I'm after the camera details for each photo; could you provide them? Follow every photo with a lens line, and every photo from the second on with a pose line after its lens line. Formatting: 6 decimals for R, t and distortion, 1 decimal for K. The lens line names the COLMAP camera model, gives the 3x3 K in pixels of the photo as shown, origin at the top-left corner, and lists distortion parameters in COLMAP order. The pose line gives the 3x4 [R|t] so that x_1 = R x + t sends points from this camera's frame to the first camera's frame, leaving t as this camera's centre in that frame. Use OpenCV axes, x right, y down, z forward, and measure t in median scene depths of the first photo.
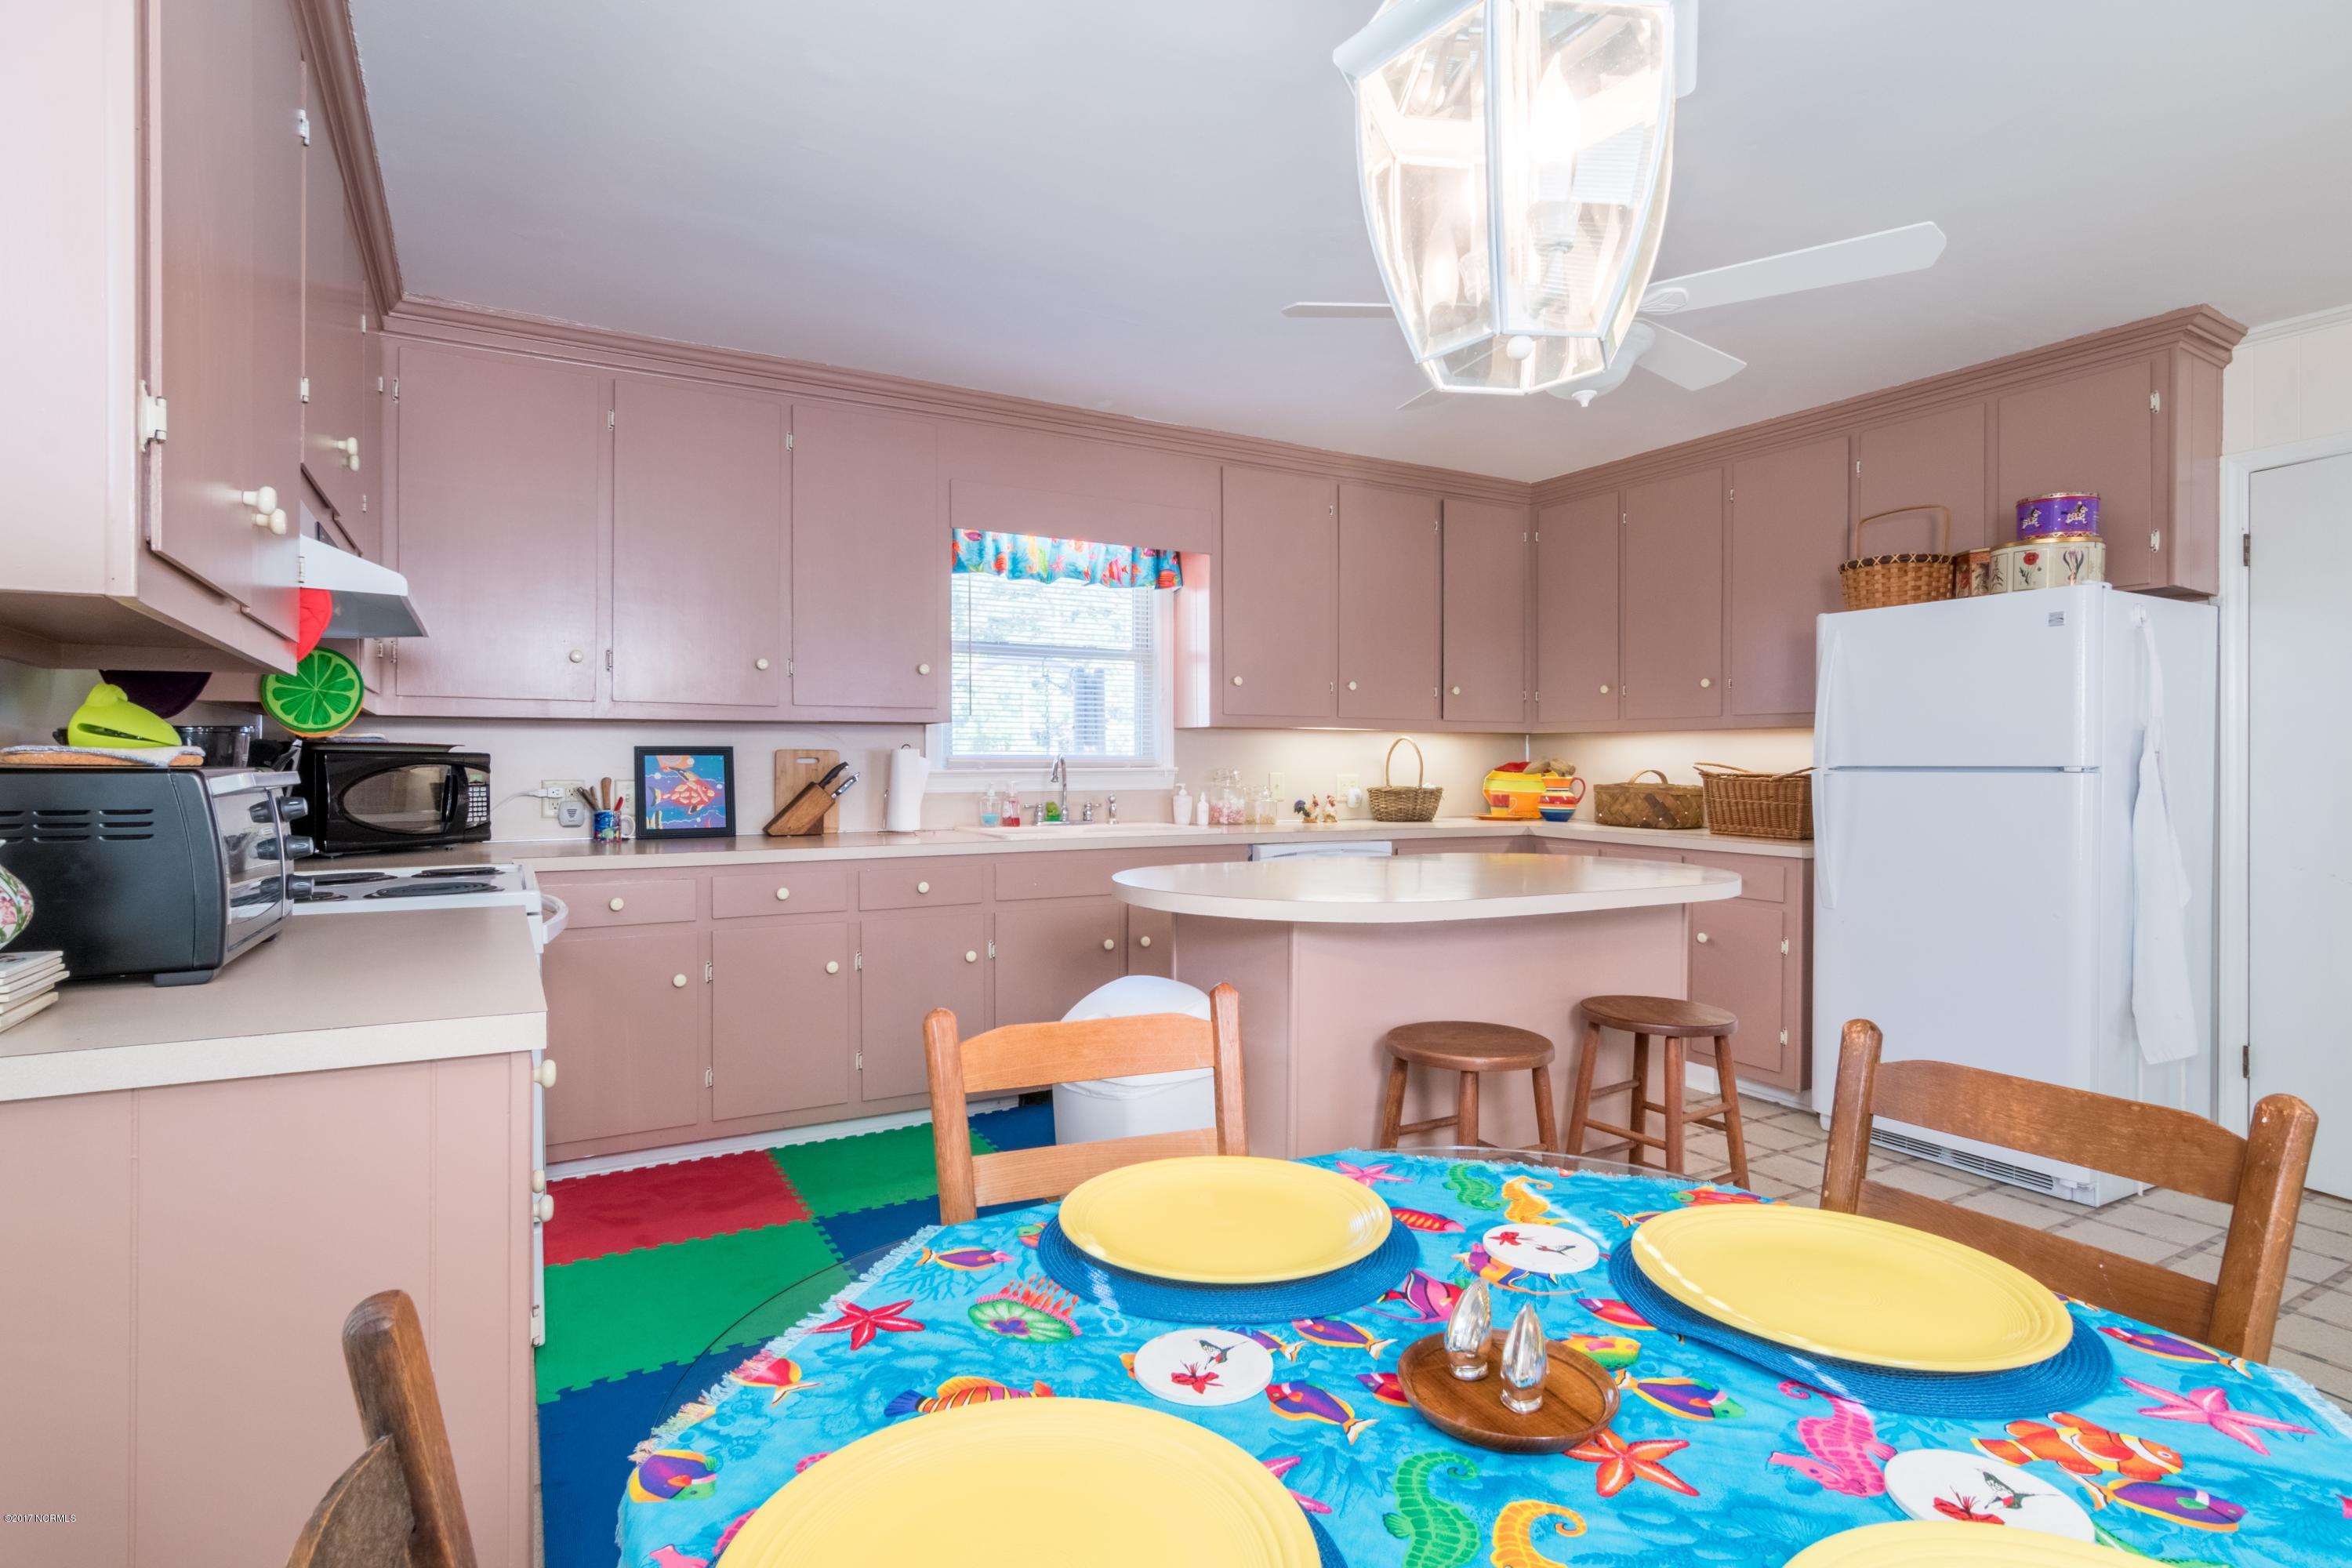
lens RADIAL K [[1151.1, 0, 1179.8], [0, 1151.1, 777.7], [0, 0, 1]] dist [-0.001689, 0.003615]
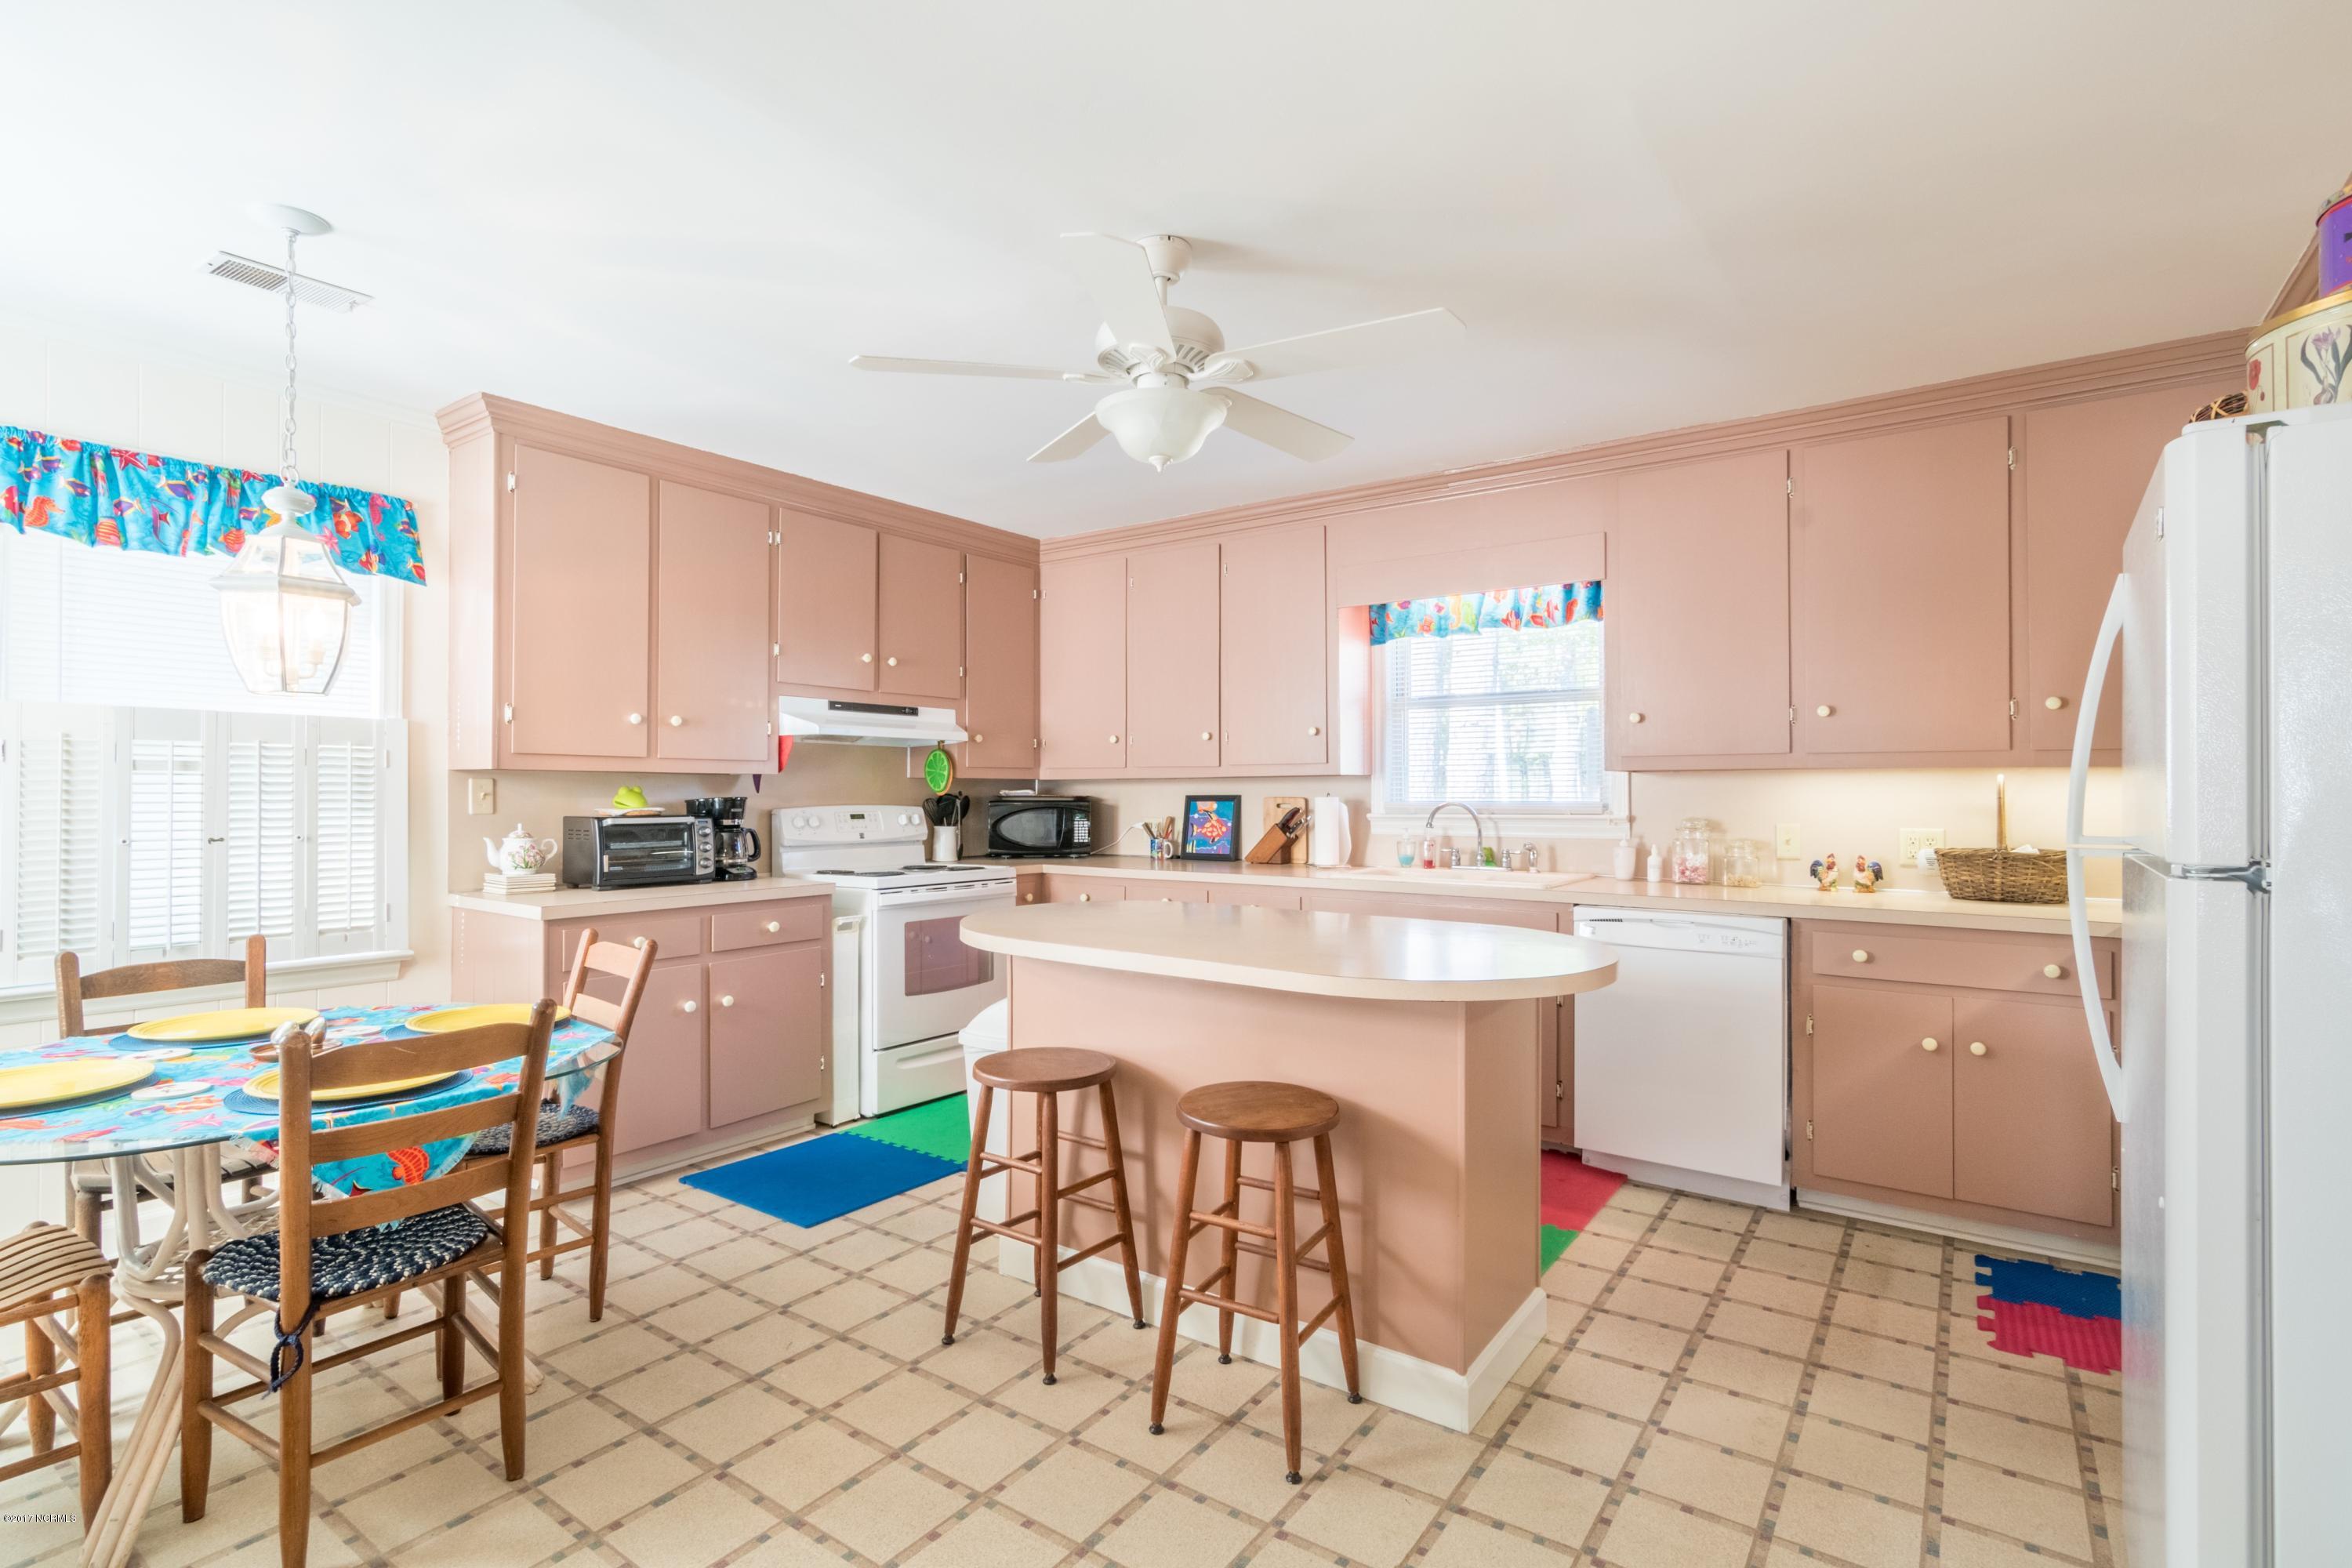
lens RADIAL K [[1151.1, 0, 1179.8], [0, 1151.1, 777.7], [0, 0, 1]] dist [-0.001689, 0.003615]
pose [[0.408901, -0.010580, -0.912518, 0.839544], [-0.008934, 0.999838, -0.015596, -0.026388], [0.912535, 0.014530, 0.408740, 0.394172]]
